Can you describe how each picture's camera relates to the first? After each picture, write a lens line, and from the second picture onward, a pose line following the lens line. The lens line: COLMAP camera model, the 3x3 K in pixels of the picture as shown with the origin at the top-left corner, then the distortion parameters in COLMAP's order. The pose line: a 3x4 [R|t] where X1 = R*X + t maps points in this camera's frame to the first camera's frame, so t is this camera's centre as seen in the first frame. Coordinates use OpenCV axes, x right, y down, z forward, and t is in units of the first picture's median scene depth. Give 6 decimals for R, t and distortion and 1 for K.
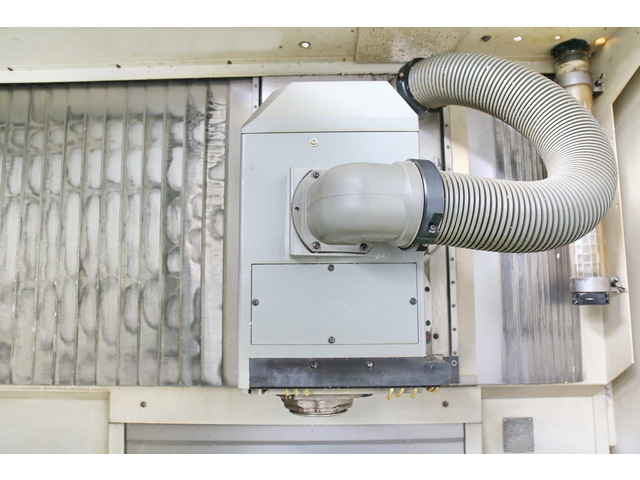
lens RADIAL K [[499.4, 0, 317.8], [0, 499.4, 254.3], [0, 0, 1]] dist [-0.126046, 0.103415]
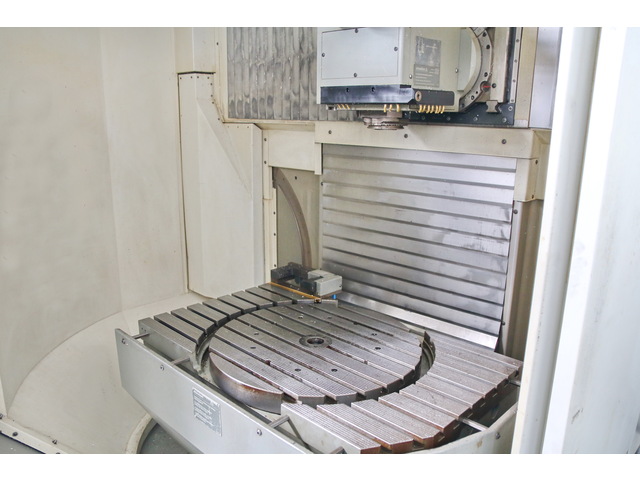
lens RADIAL K [[514.3, 0, 317.4], [0, 514.3, 252.8], [0, 0, 1]] dist [-0.125671, 0.094493]
pose [[0.731739, 0.194858, -0.653137, 0.790398], [0.060730, 0.935811, 0.347231, 0.087379], [0.678874, -0.293748, 0.672936, -0.291365]]
